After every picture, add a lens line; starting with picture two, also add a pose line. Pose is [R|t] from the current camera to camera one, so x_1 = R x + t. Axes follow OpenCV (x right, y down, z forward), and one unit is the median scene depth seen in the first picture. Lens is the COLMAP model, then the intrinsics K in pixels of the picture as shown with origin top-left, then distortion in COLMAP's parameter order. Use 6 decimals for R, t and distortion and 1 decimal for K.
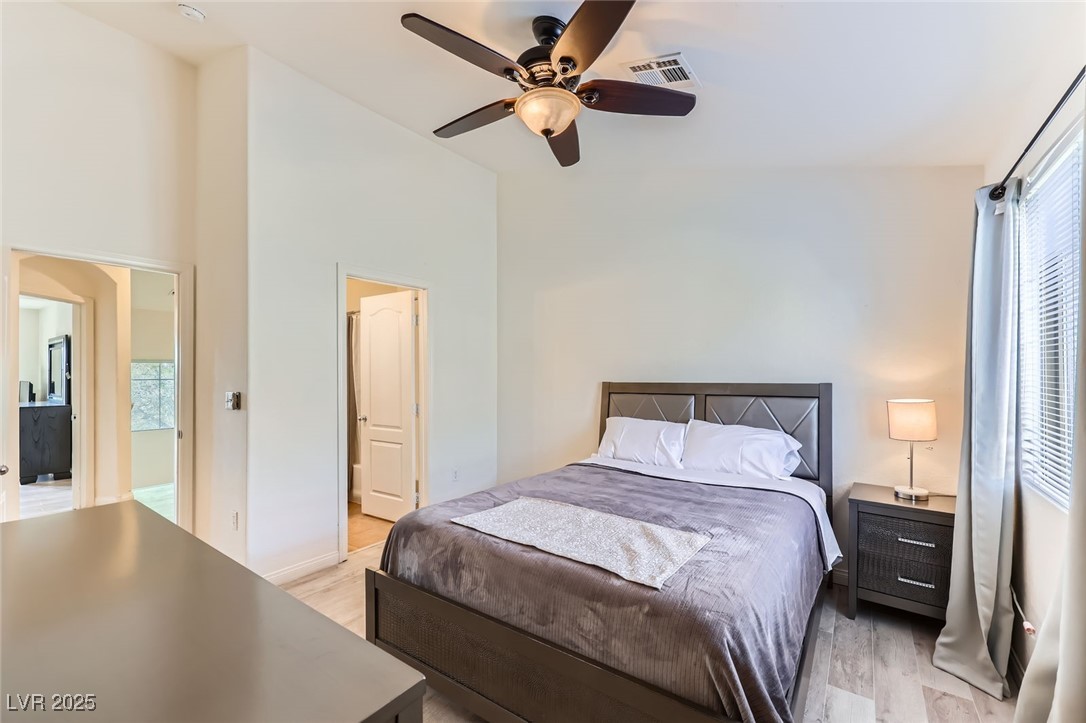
lens RADIAL K [[455.0, 0, 523.4], [0, 455.0, 373.1], [0, 0, 1]] dist [0.000468, 0.000039]
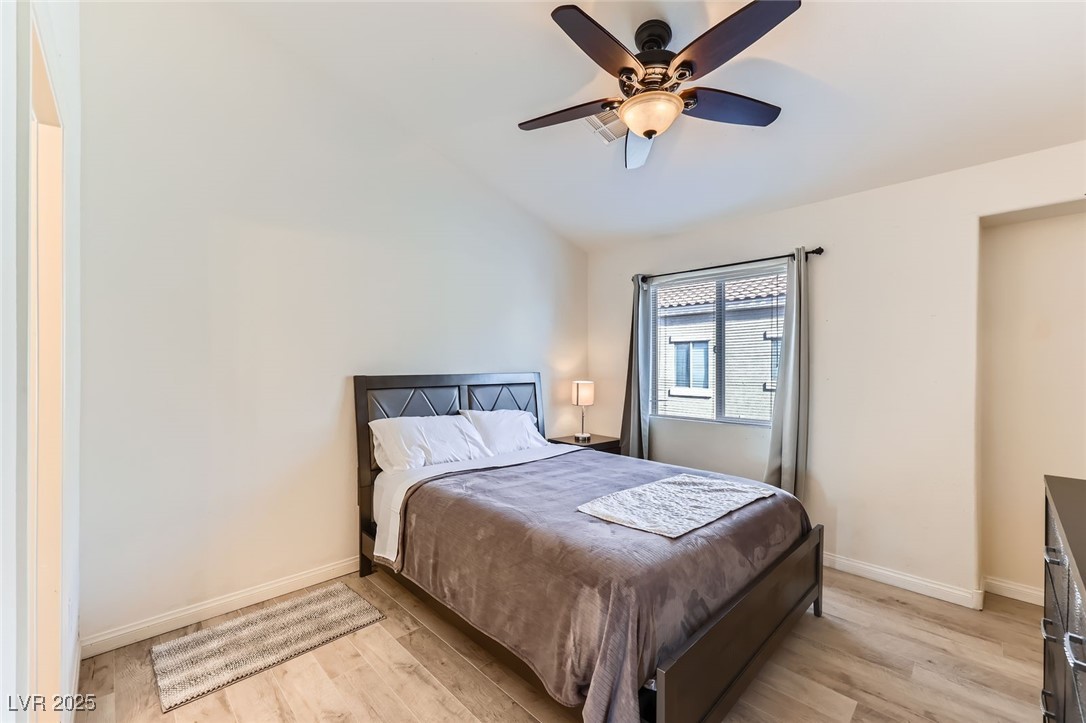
lens RADIAL K [[445.0, 0, 544.3], [0, 445.0, 369.5], [0, 0, 1]] dist [-0.000725, 0.000013]
pose [[0.153755, -0.005212, 0.988095, -0.734906], [0.002368, 0.999985, 0.004907, 0.003086], [-0.988106, 0.001586, 0.153765, 0.800691]]
